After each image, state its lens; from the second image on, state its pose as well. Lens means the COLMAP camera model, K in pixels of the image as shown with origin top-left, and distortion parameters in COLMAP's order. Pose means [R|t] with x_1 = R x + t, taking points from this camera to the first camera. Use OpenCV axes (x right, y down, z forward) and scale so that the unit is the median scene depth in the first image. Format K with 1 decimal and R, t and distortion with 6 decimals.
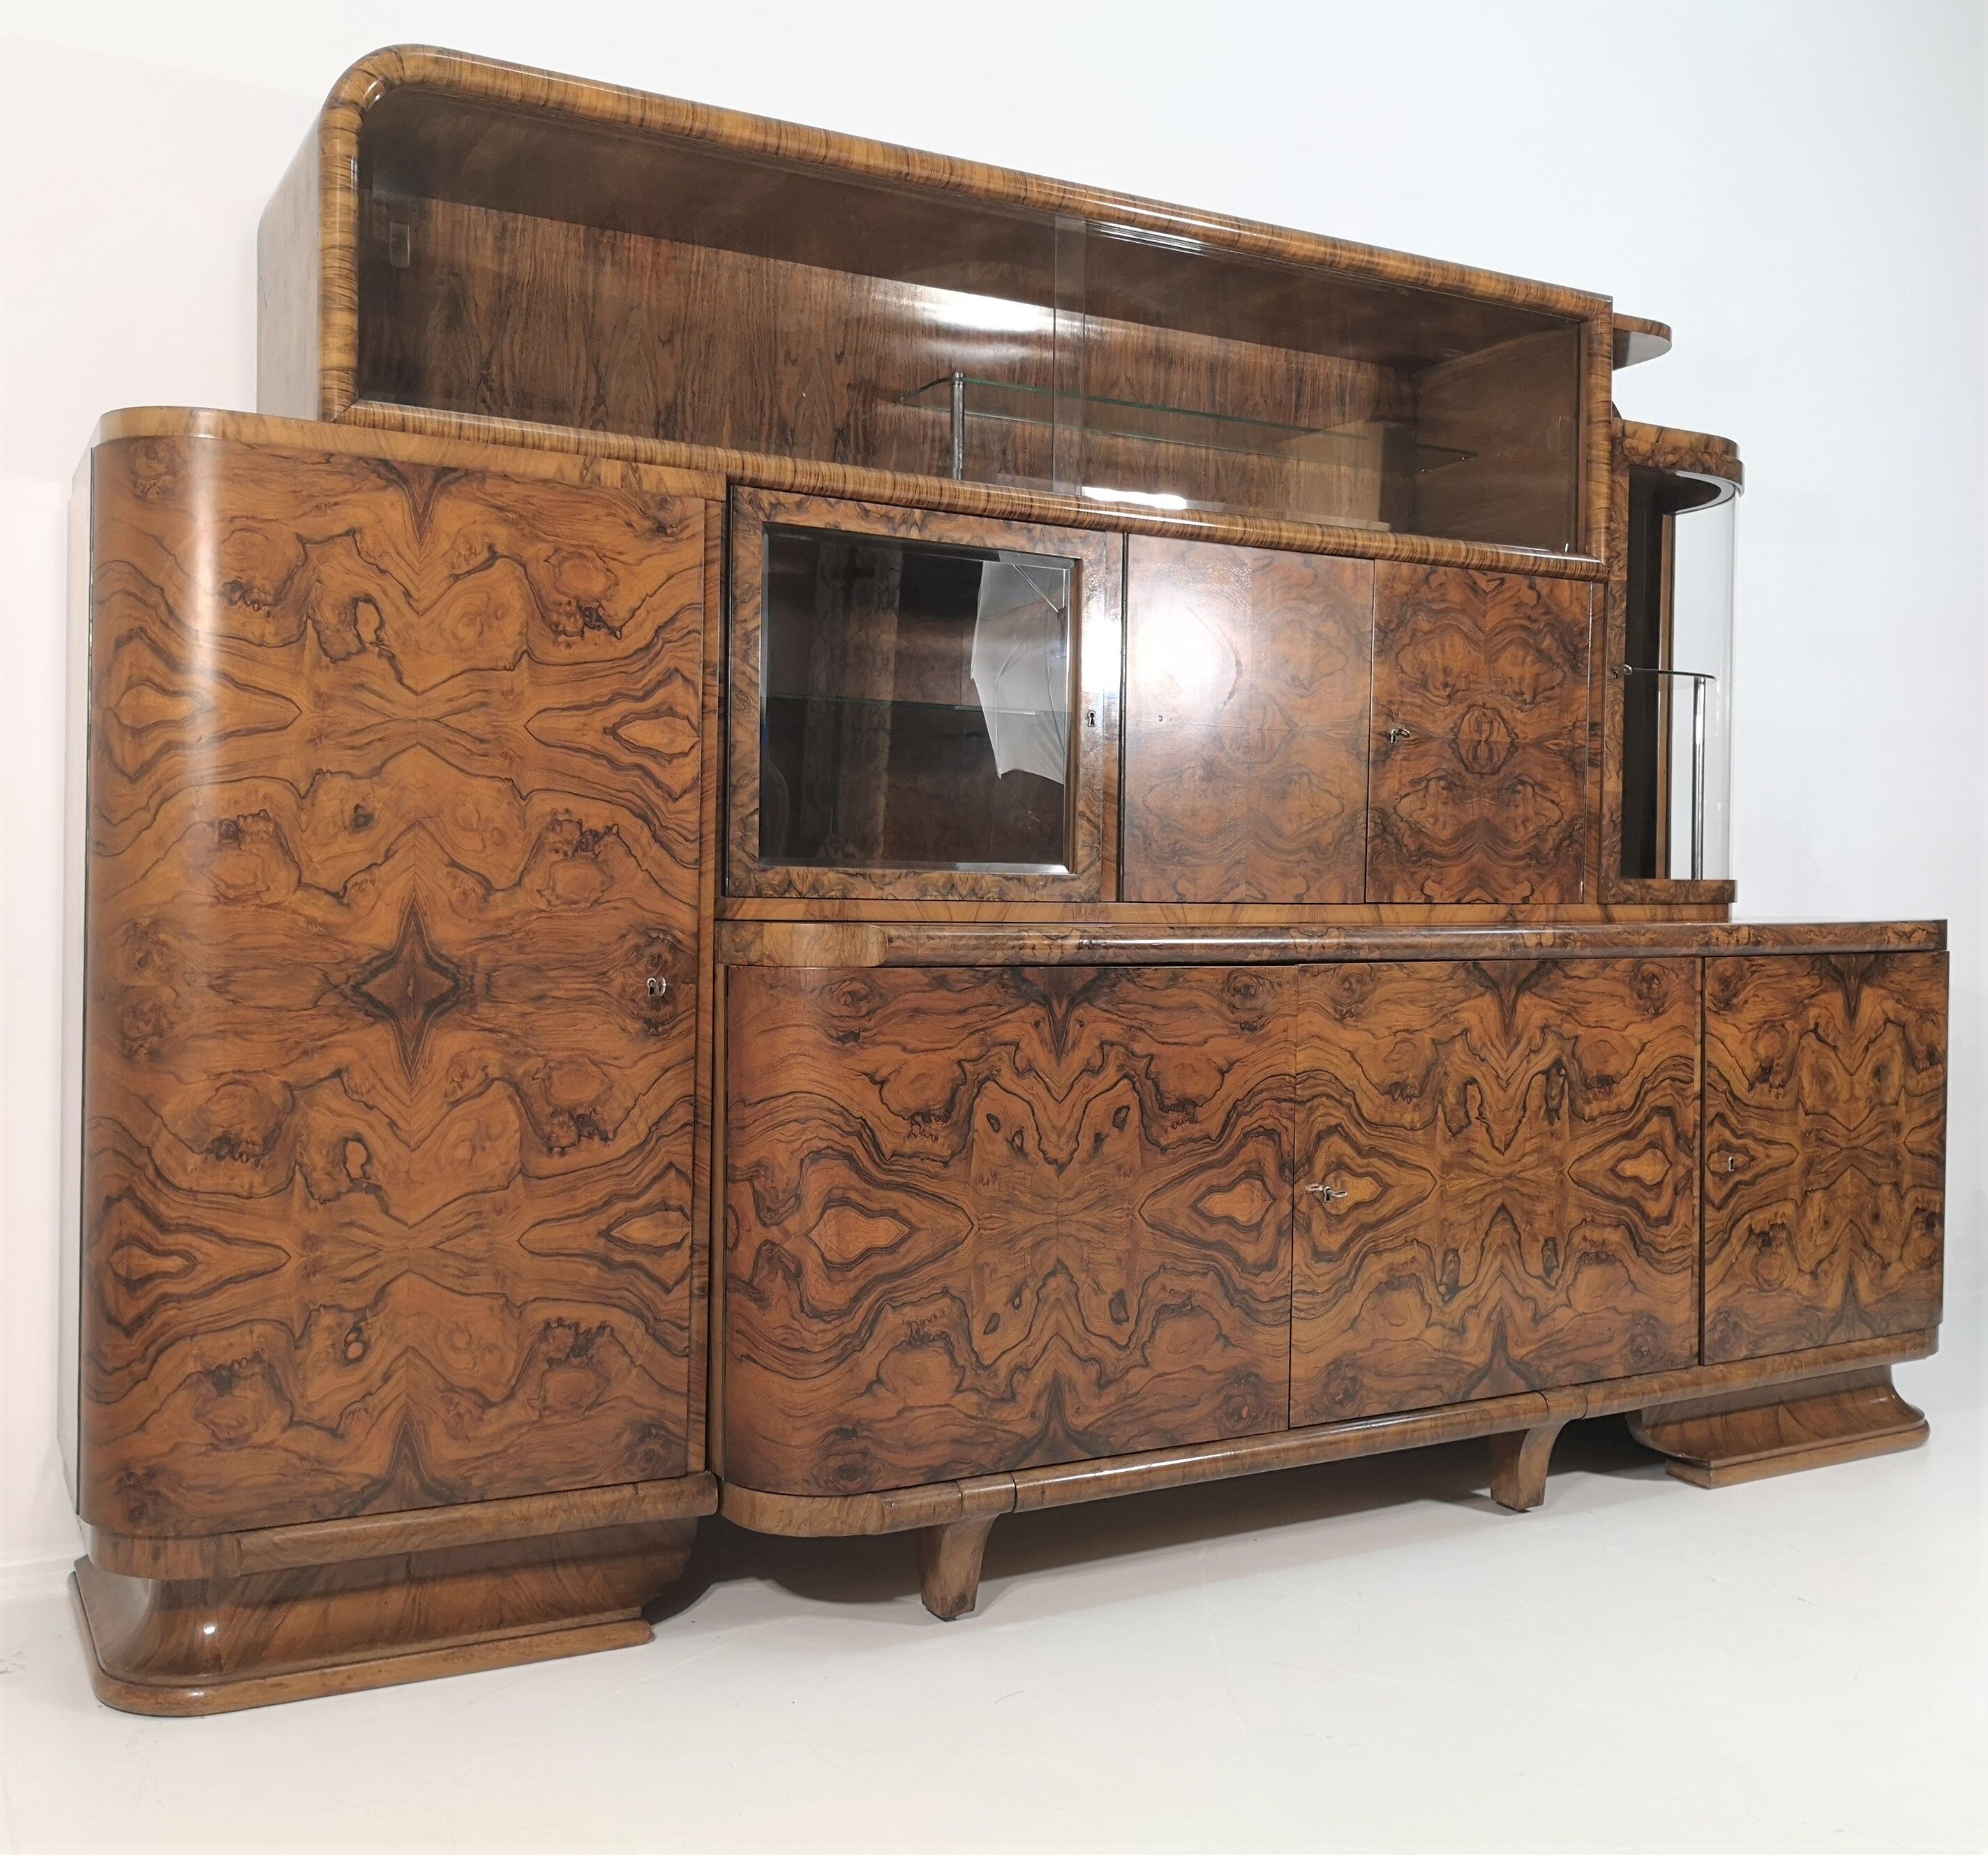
lens RADIAL K [[2036.6, 0, 1030.0], [0, 2036.6, 927.0], [0, 0, 1]] dist [0.038007, 0.000000]
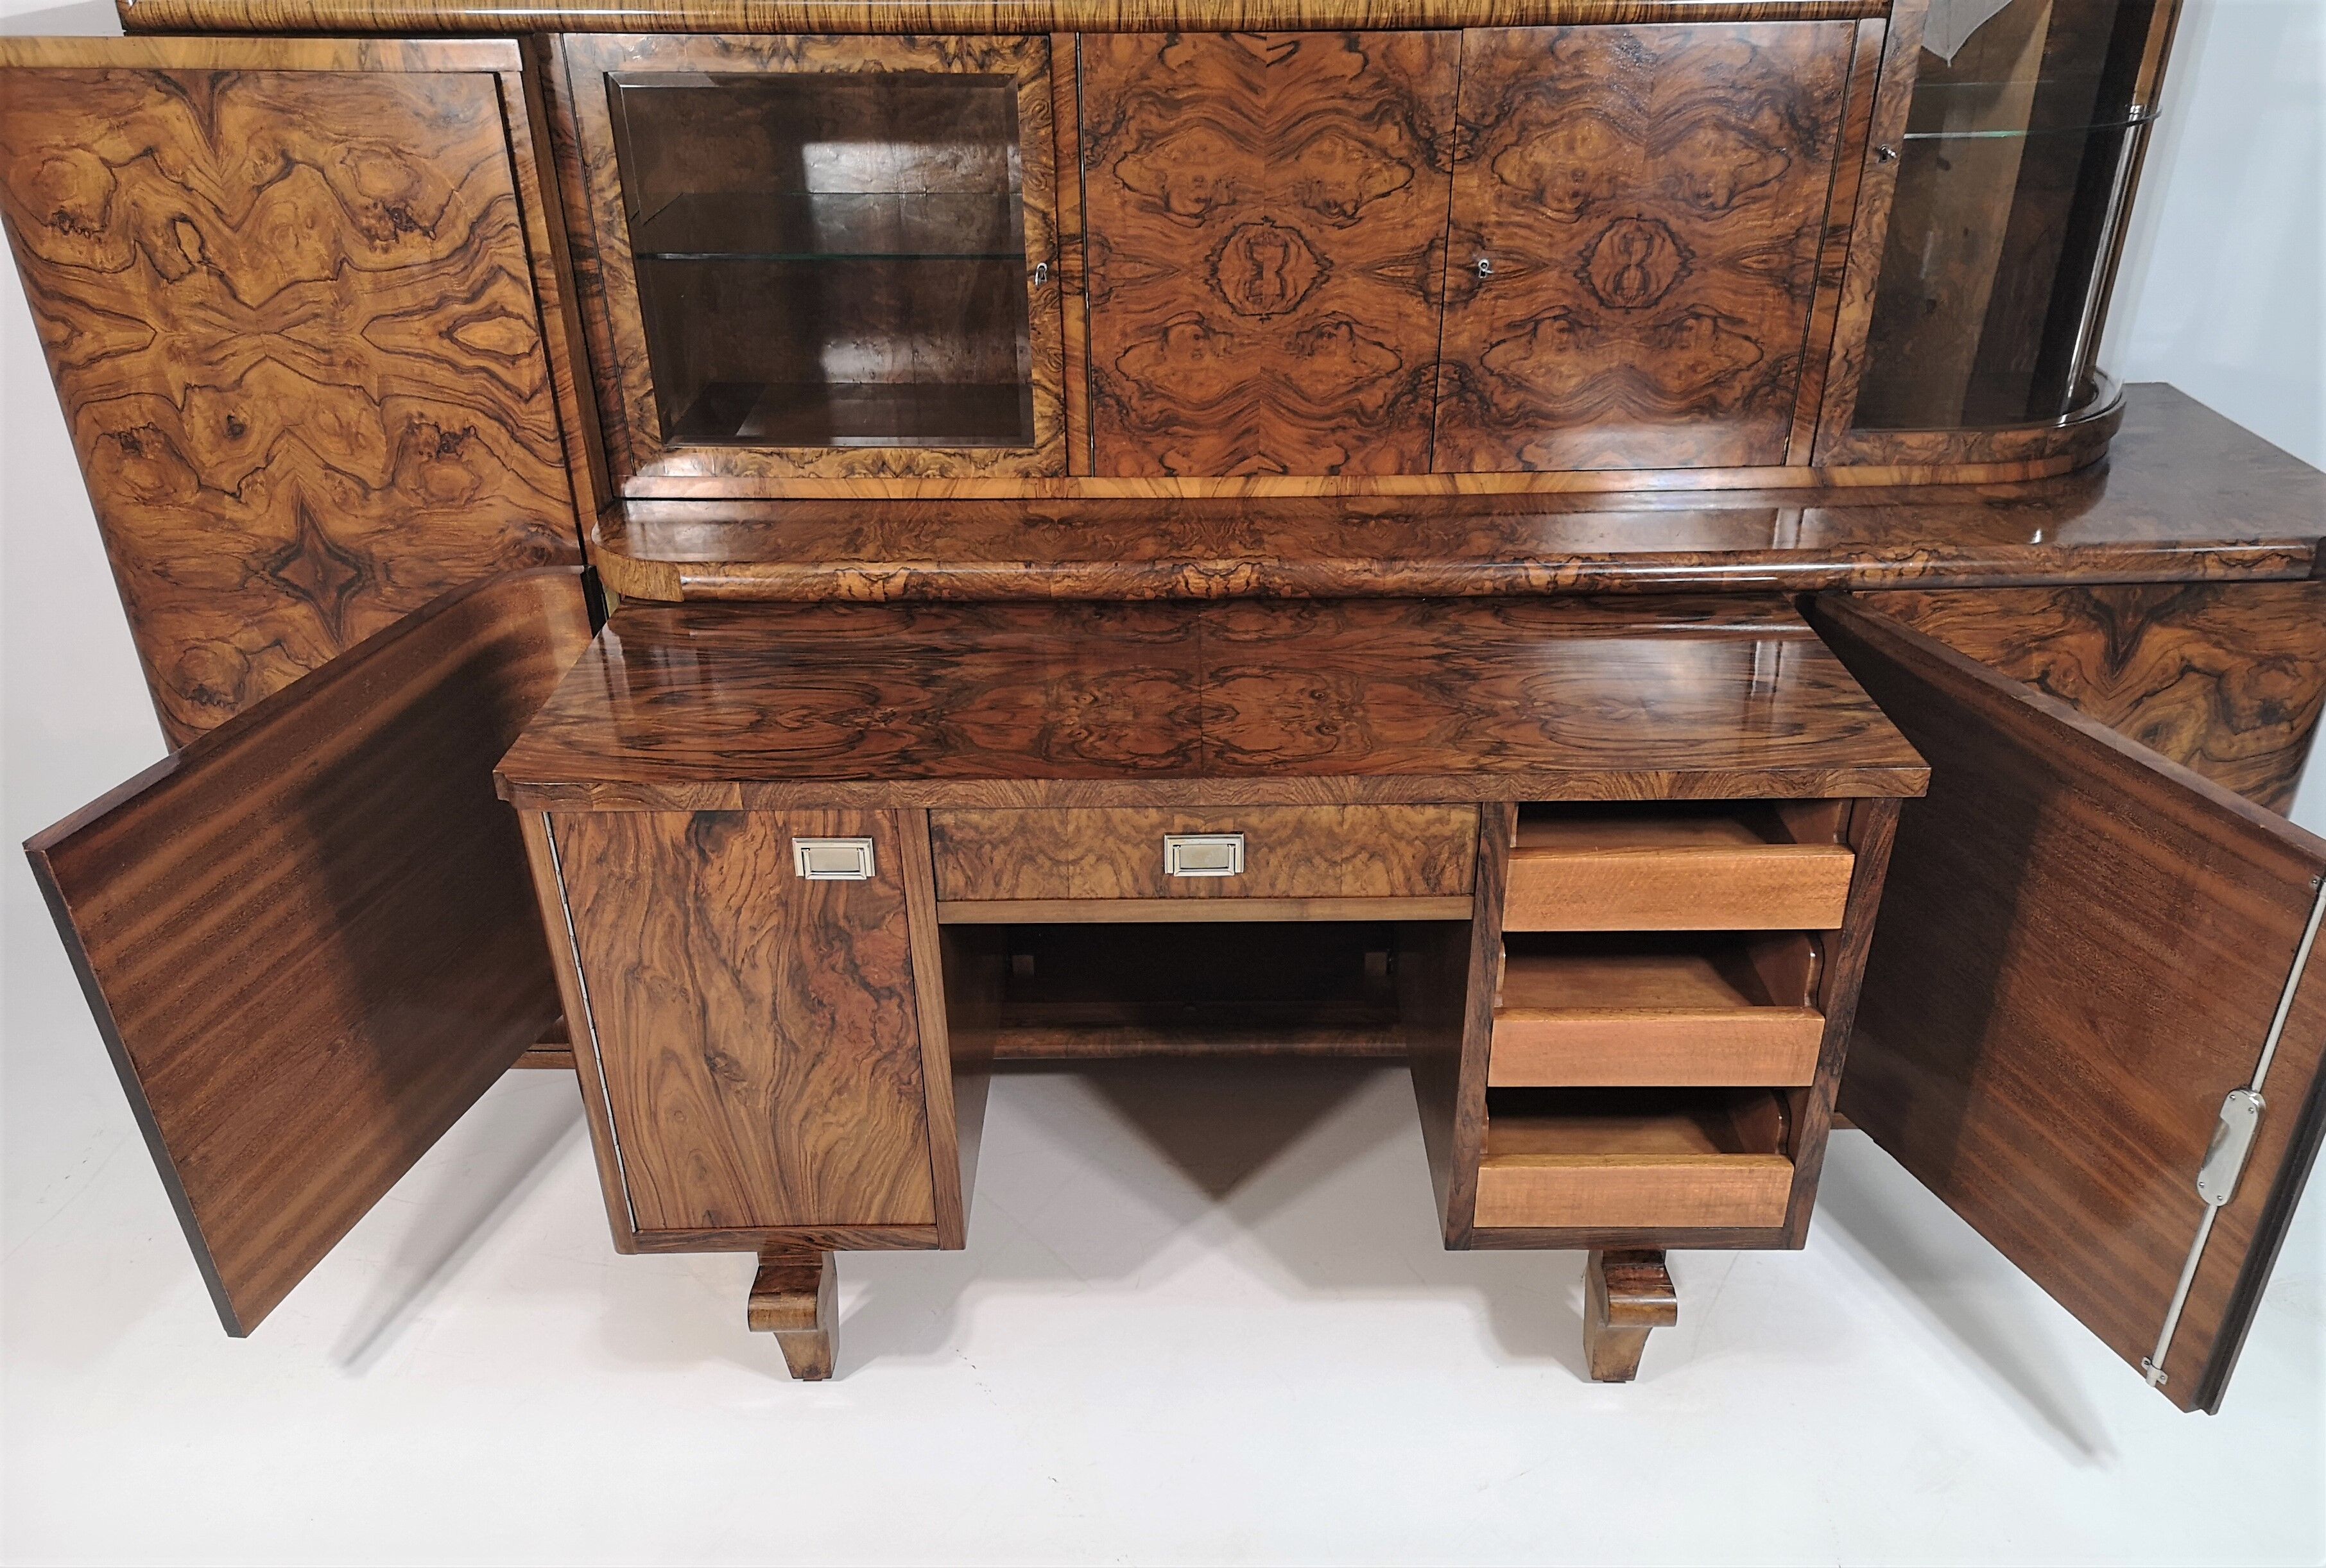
lens RADIAL K [[1847.3, 0, 1168.6], [0, 1847.3, 870.3], [0, 0, 1]] dist [0.062462, -0.035447]
pose [[0.864500, 0.237208, -0.443139, 0.520878], [0.011949, 0.871688, 0.489915, -0.285228], [0.502491, -0.428827, 0.750740, 0.338338]]
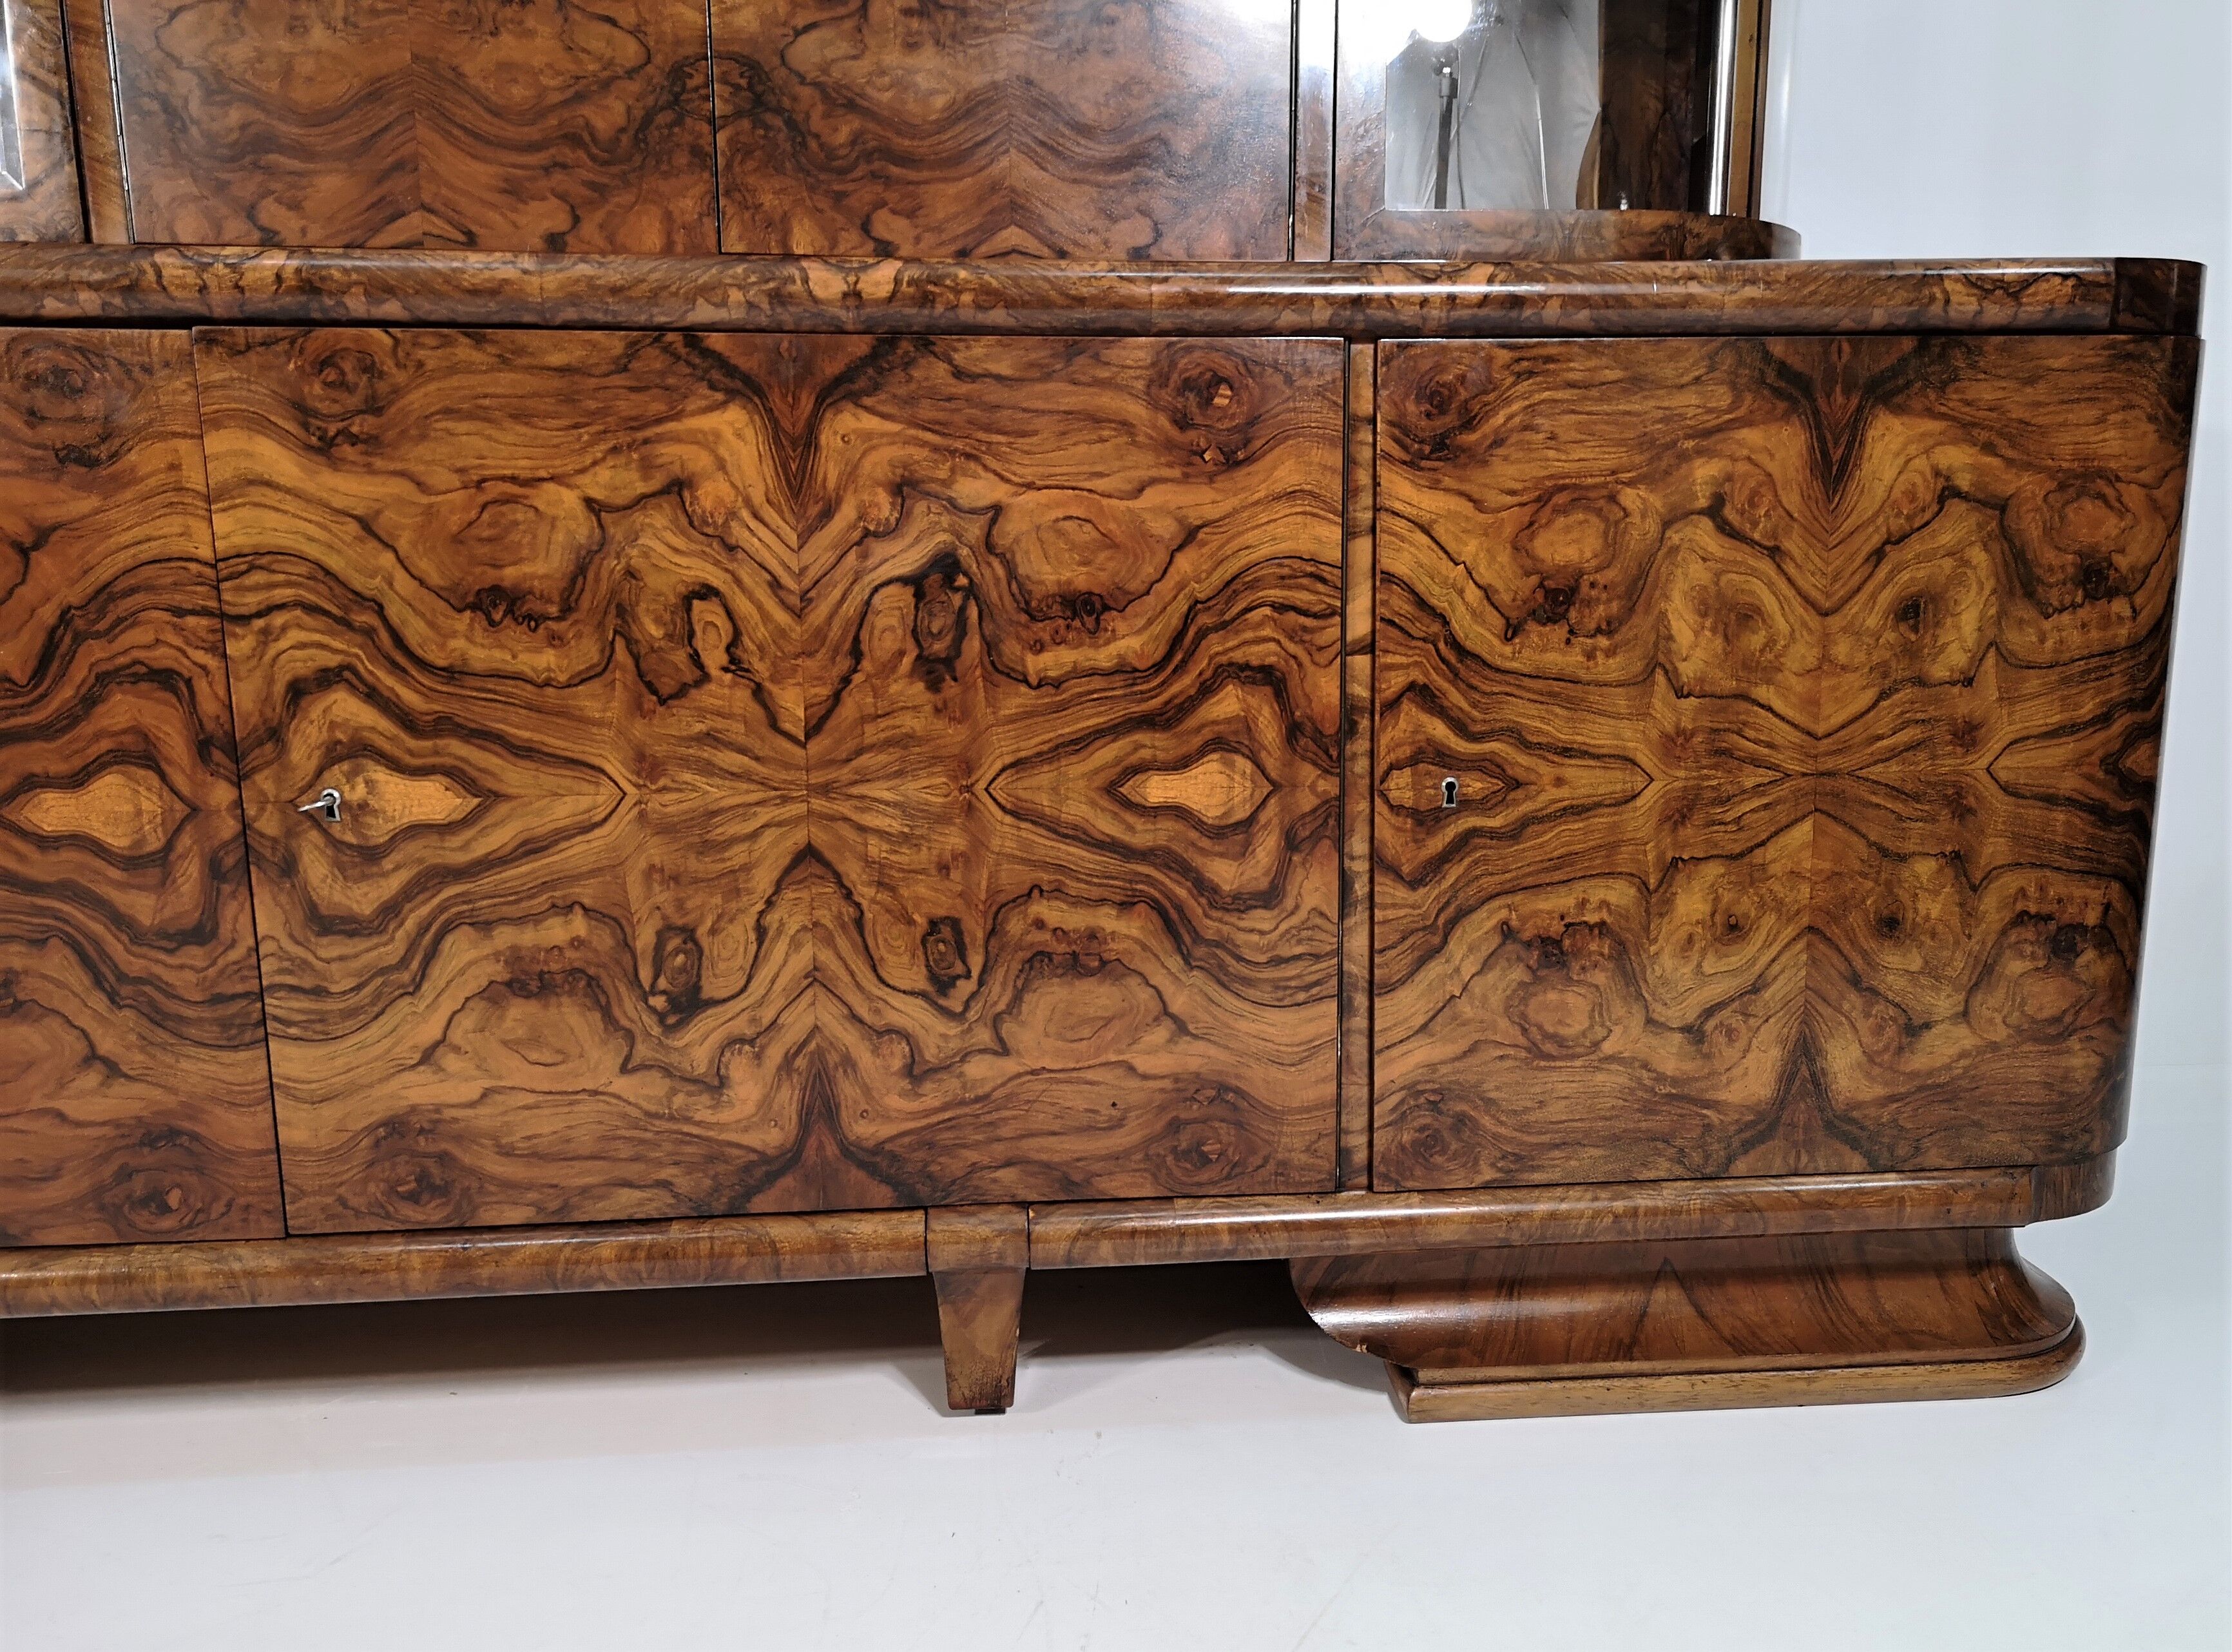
lens RADIAL K [[1815.5, 0, 1188.6], [0, 1815.5, 863.1], [0, 0, 1]] dist [0.031194, -0.014987]
pose [[0.909925, 0.068992, -0.408996, 0.543248], [0.001738, 0.985426, 0.170093, 0.071154], [0.414770, -0.155483, 0.896544, 0.704044]]
